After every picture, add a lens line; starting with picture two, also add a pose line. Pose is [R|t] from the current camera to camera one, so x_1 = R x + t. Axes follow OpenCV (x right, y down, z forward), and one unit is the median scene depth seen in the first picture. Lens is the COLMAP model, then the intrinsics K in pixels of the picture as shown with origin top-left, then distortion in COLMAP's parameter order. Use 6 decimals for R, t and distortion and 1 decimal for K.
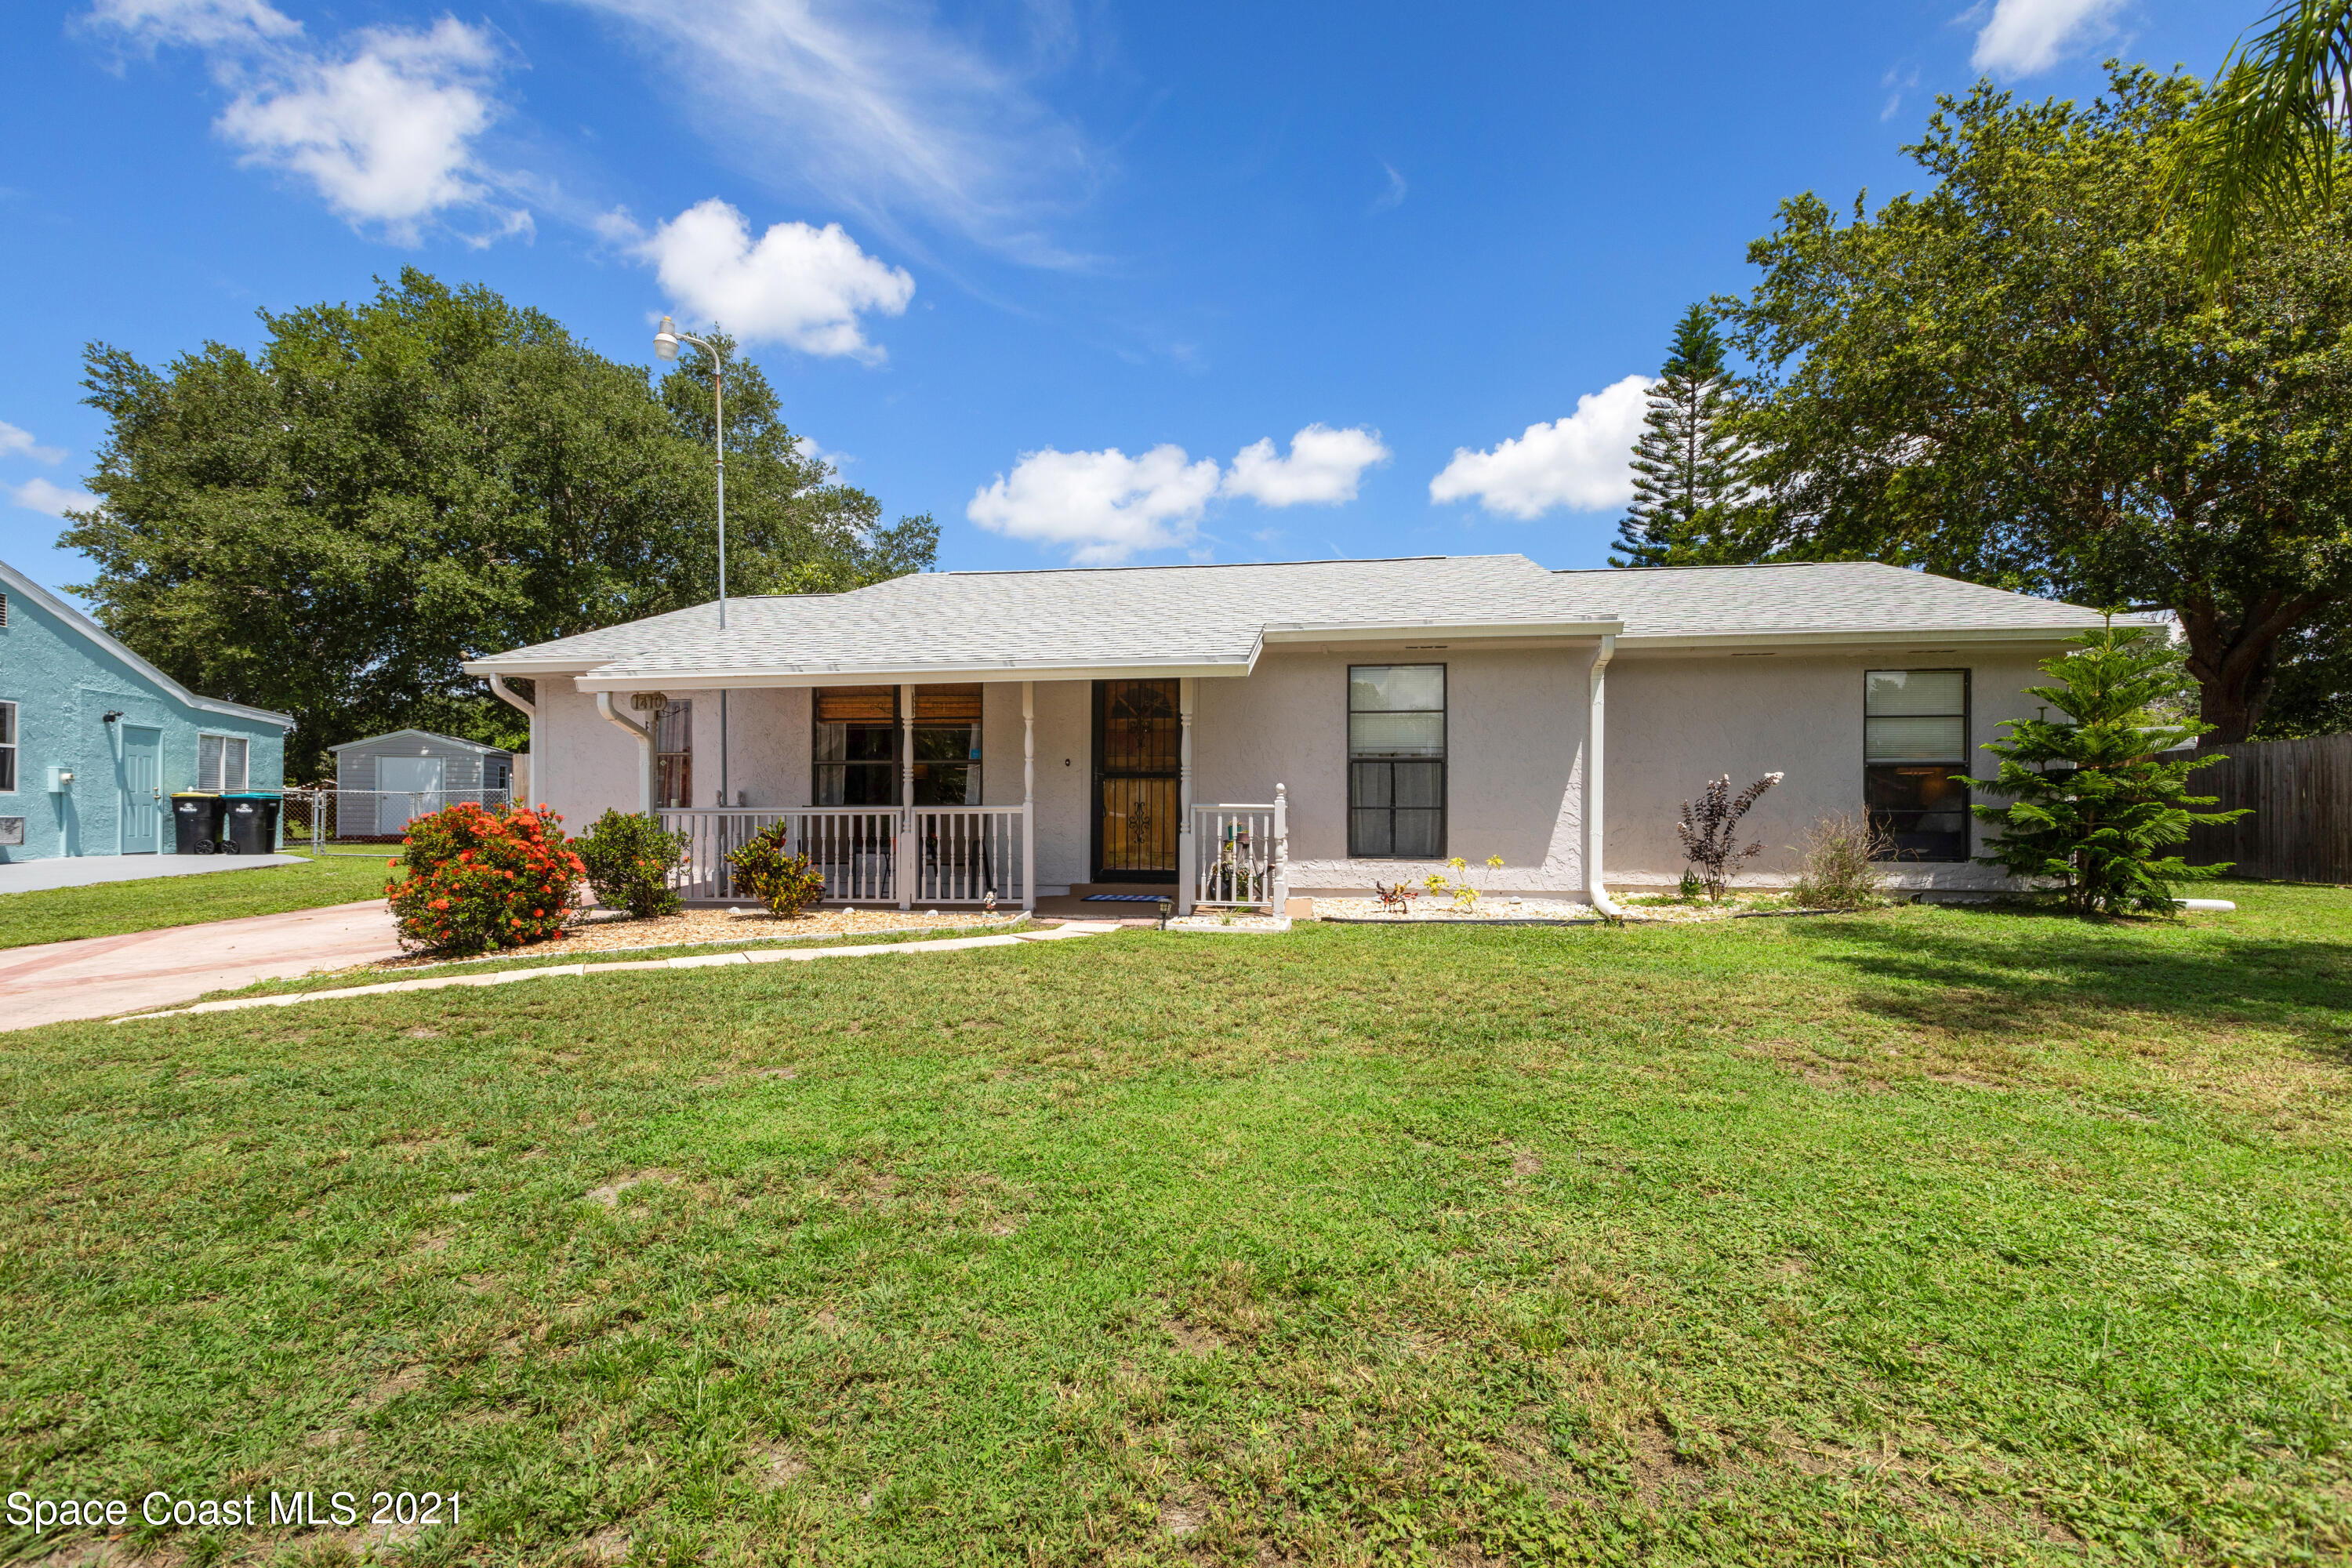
lens RADIAL K [[1063.0, 0, 1182.3], [0, 1063.0, 820.7], [0, 0, 1]] dist [-0.000326, -0.000870]
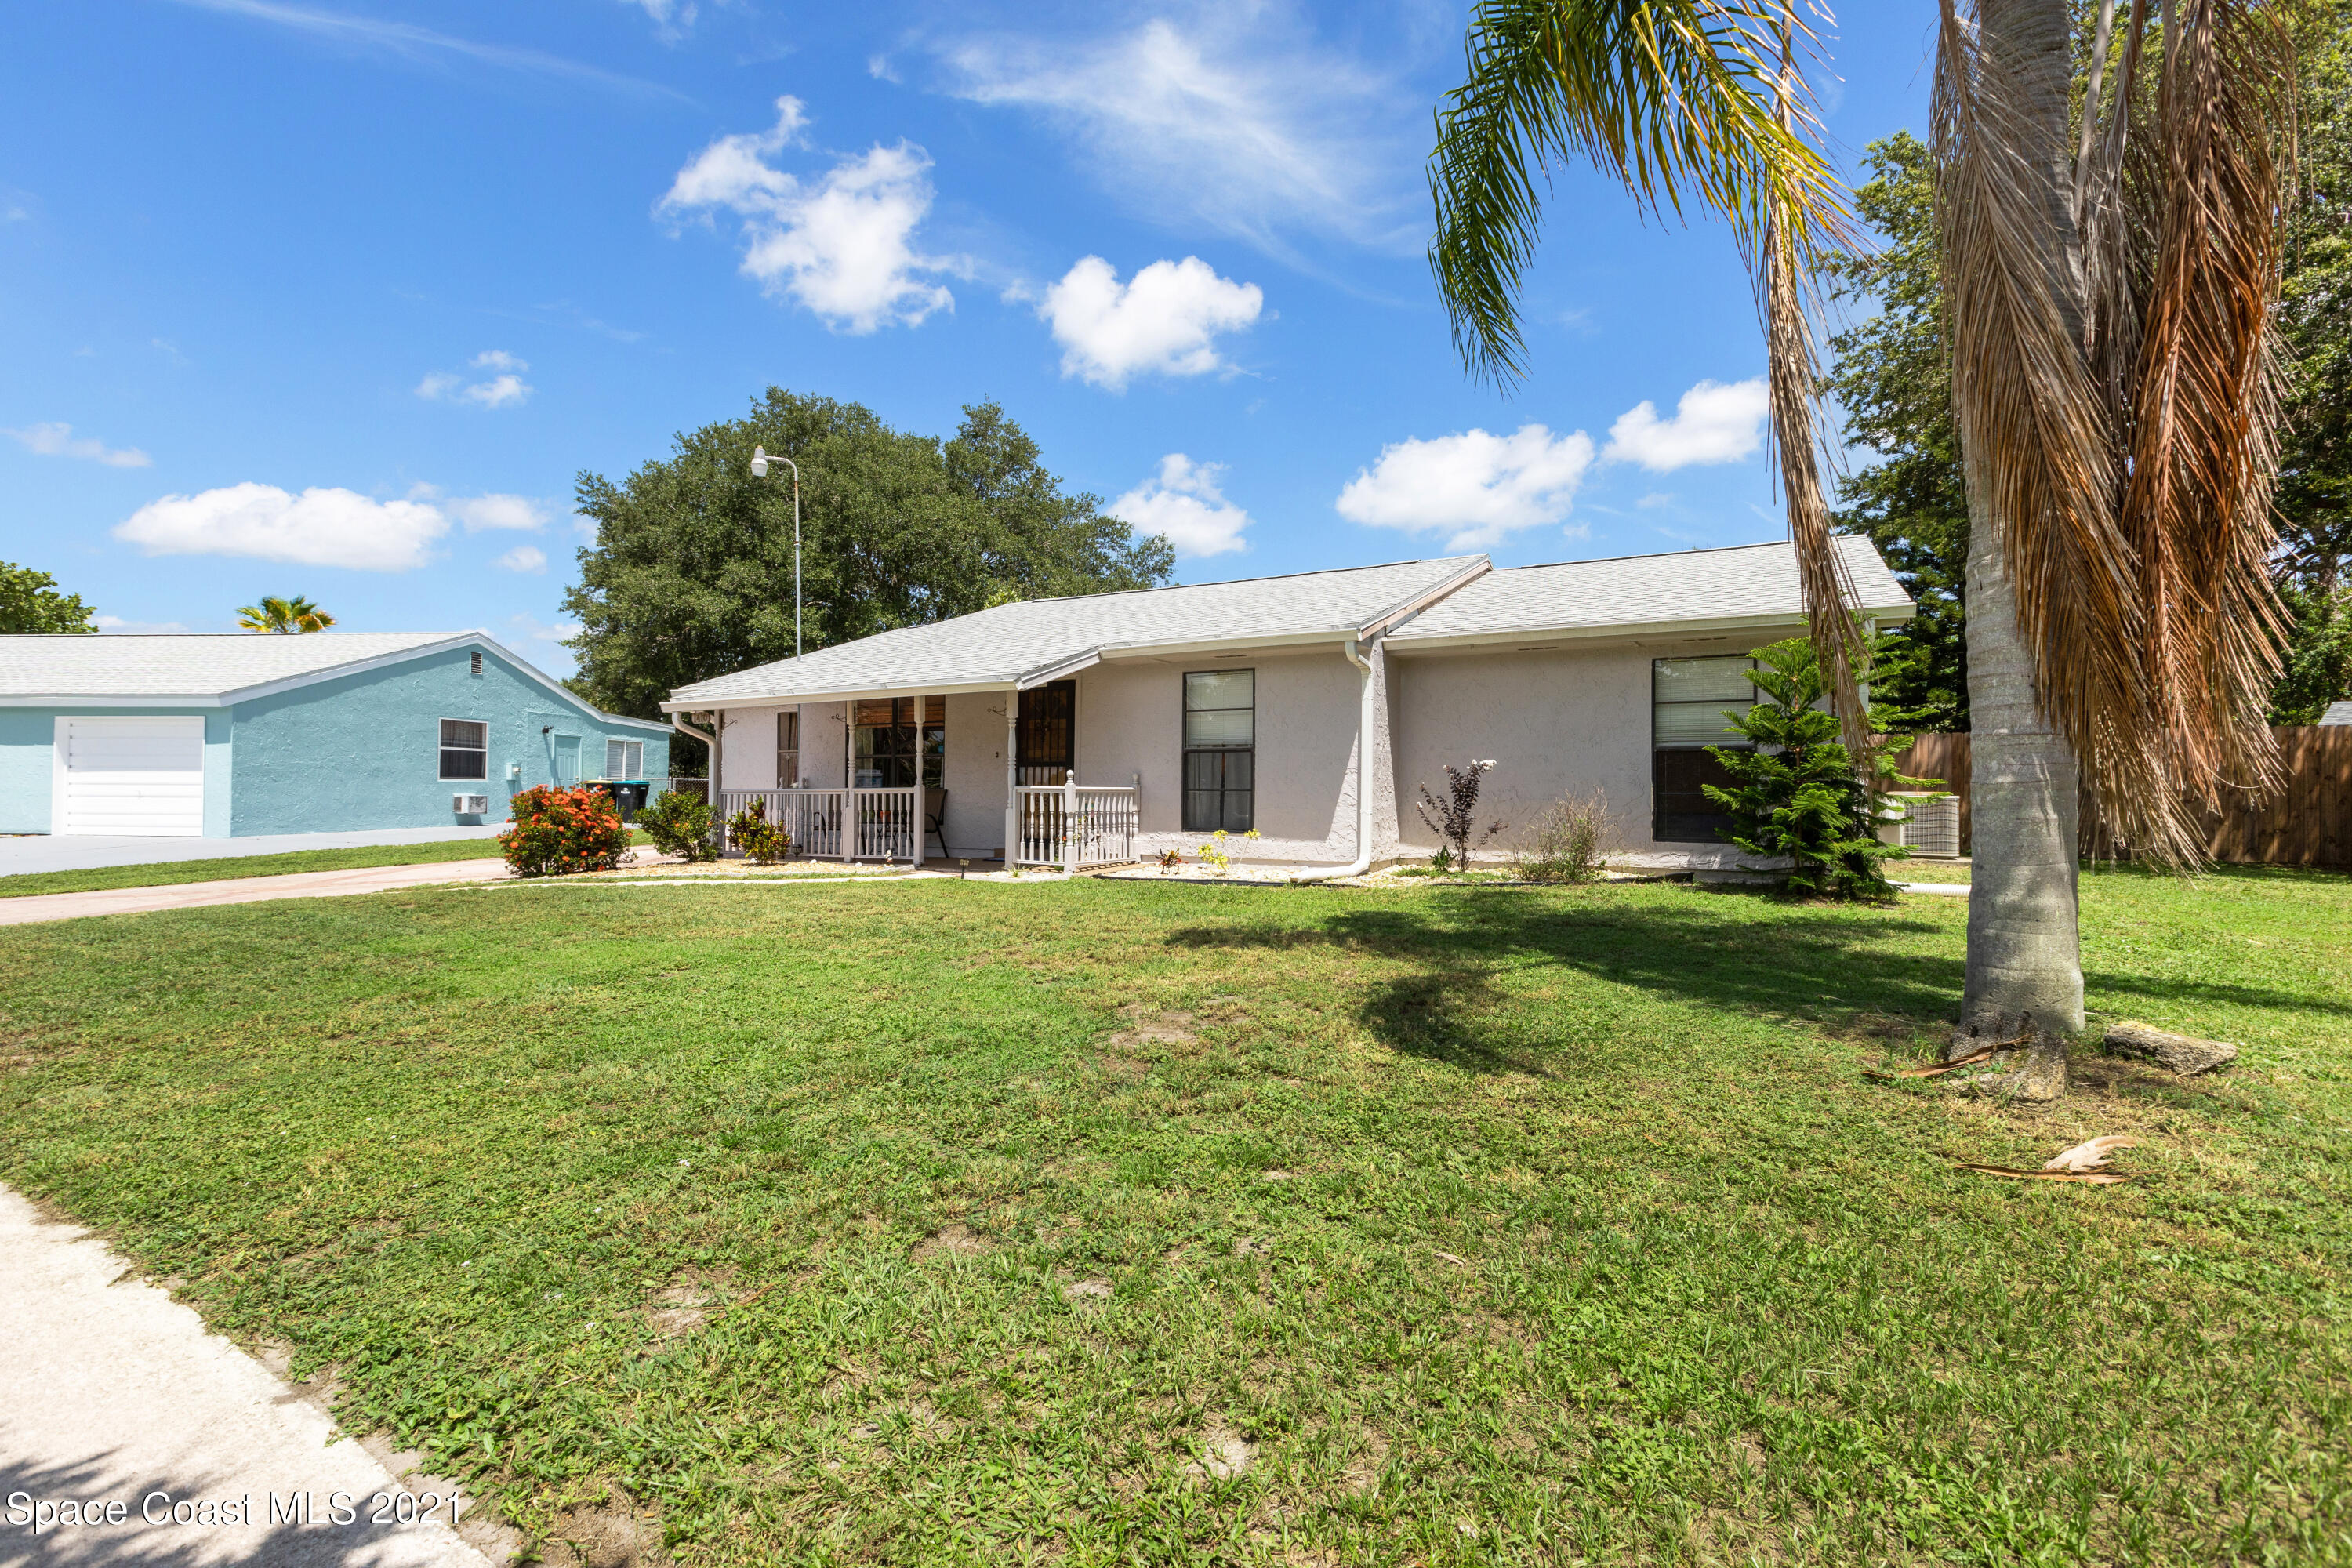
lens RADIAL K [[1044.1, 0, 1176.0], [0, 1044.1, 784.0], [0, 0, 1]] dist [0.001063, -0.000158]
pose [[0.939061, -0.001186, -0.343748, 0.305559], [-0.006283, 0.999768, -0.020613, 0.003302], [0.343693, 0.021517, 0.938836, -0.071499]]
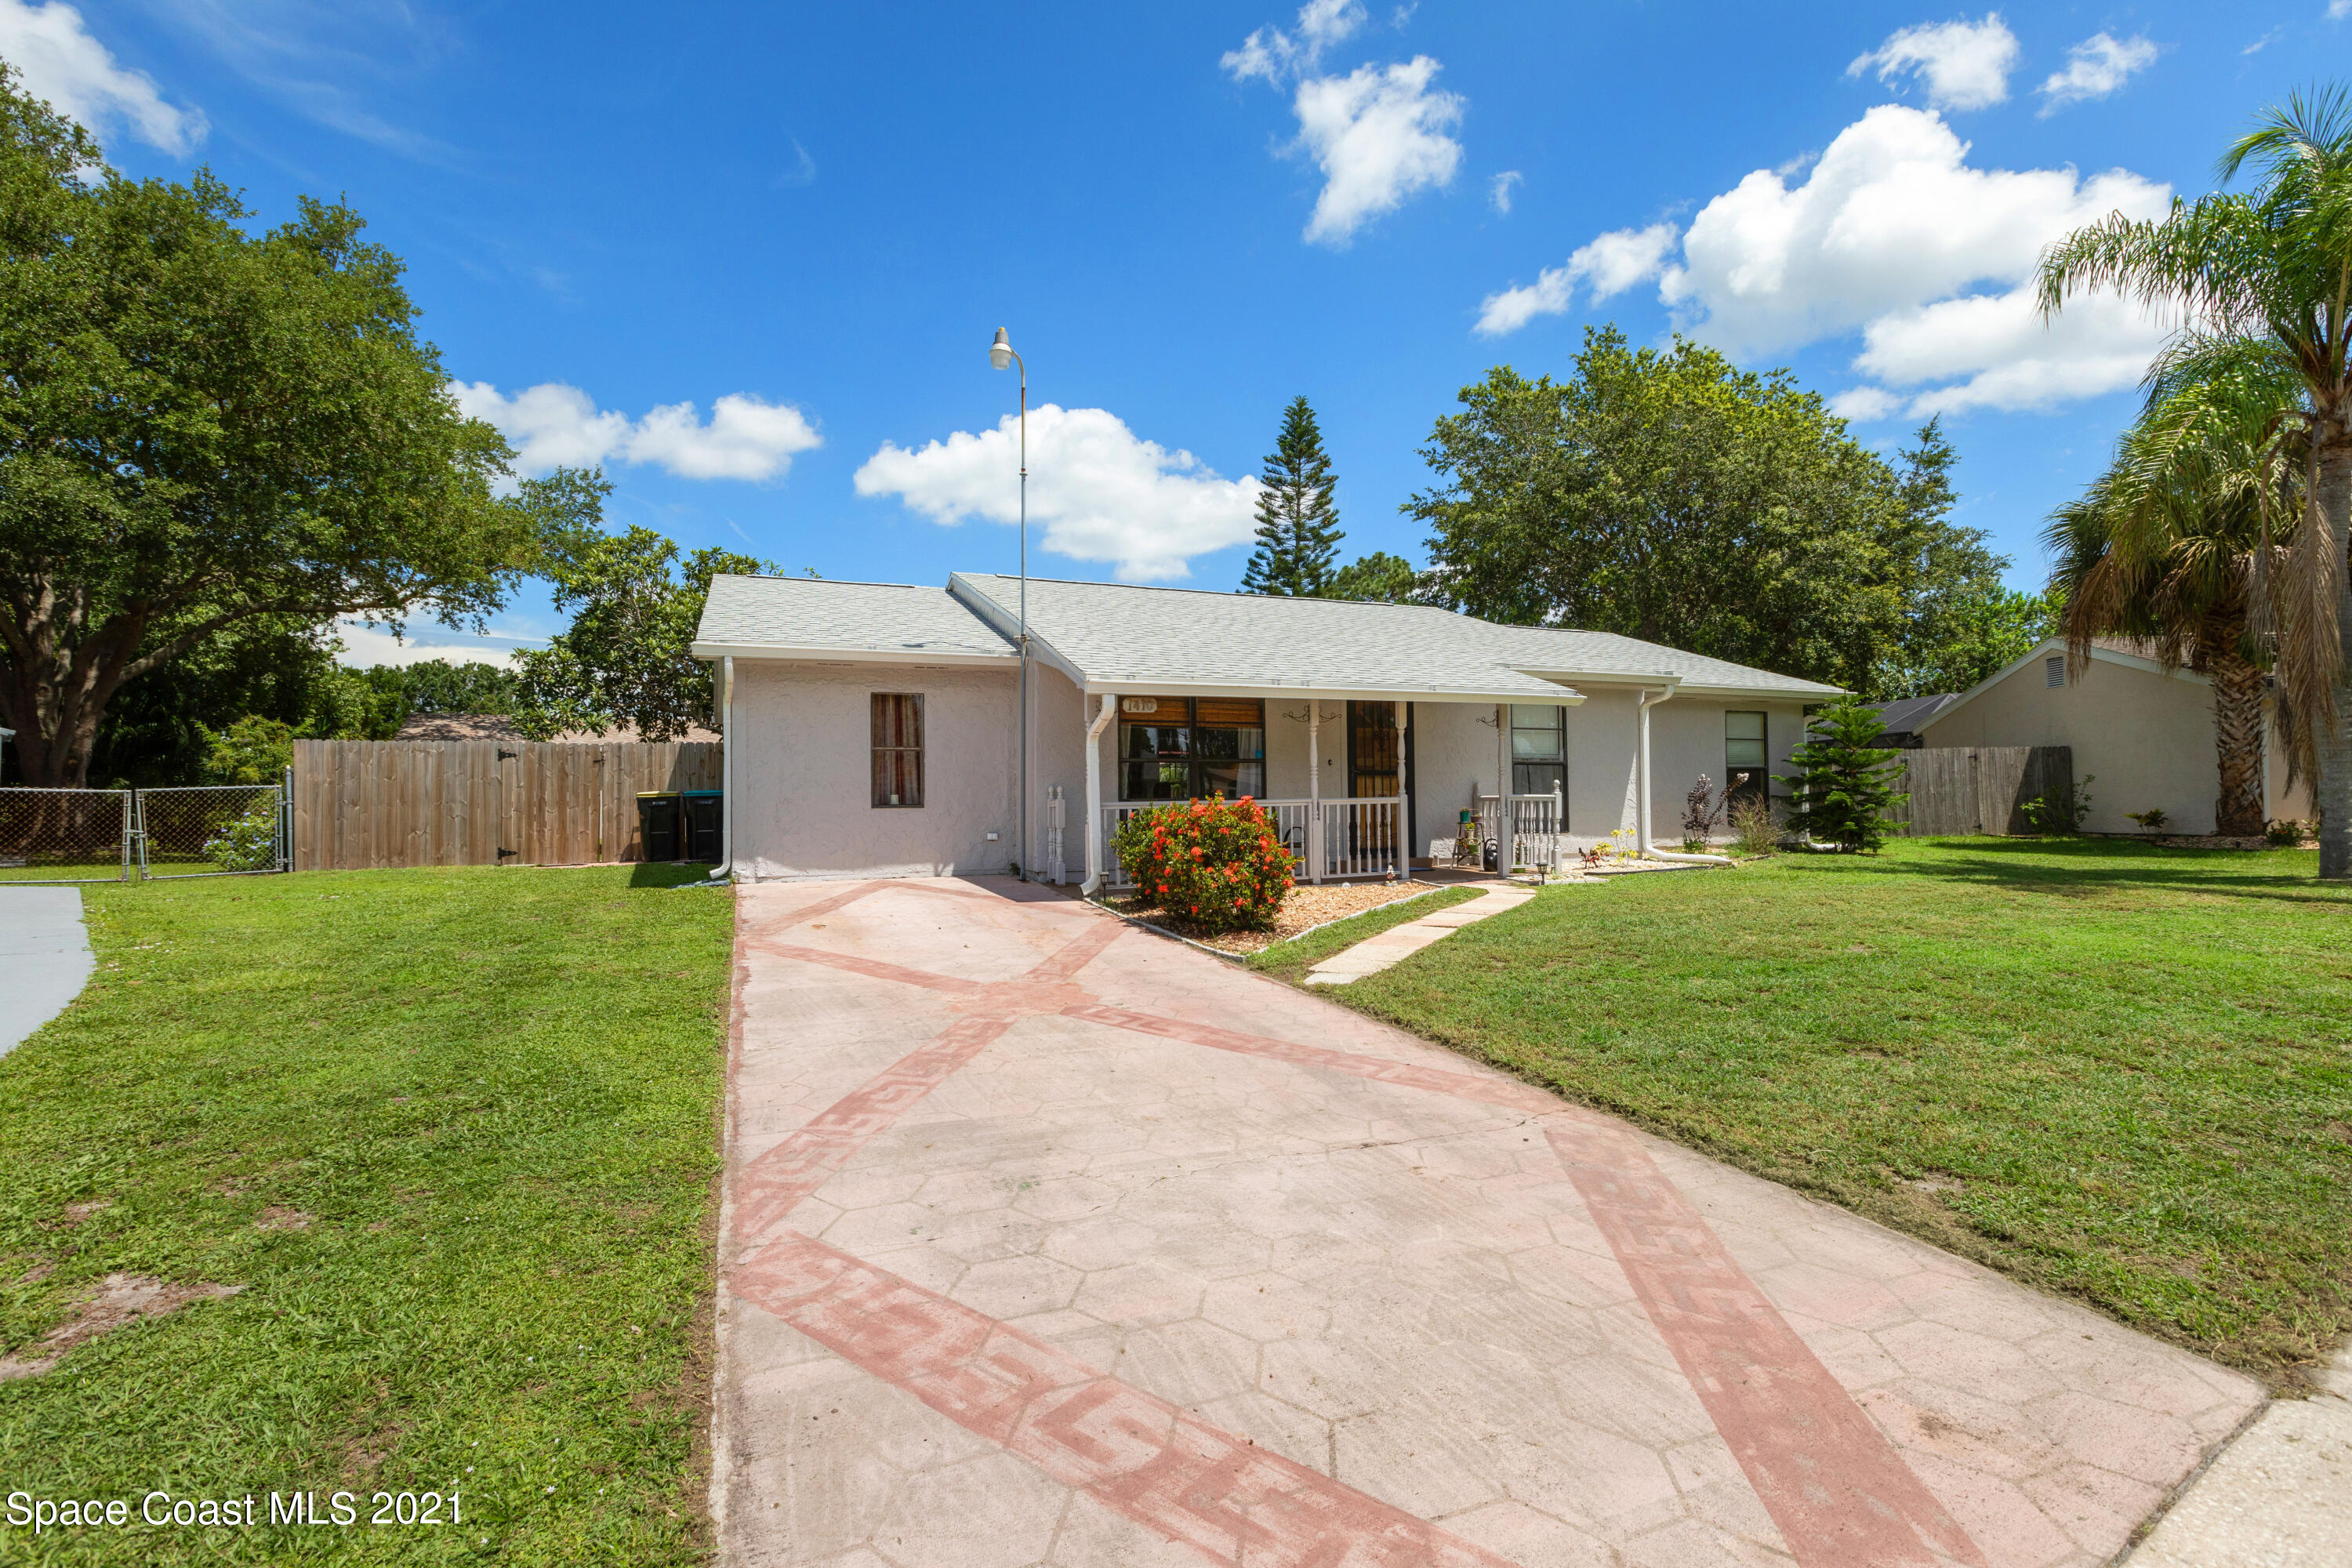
lens RADIAL K [[1063.7, 0, 1176.0], [0, 1063.7, 784.0], [0, 0, 1]] dist [-0.001452, 0.000302]
pose [[0.855889, -0.001504, 0.517157, -0.508214], [0.015053, 0.999645, -0.022004, -0.002871], [-0.516940, 0.026618, 0.855608, 0.023273]]
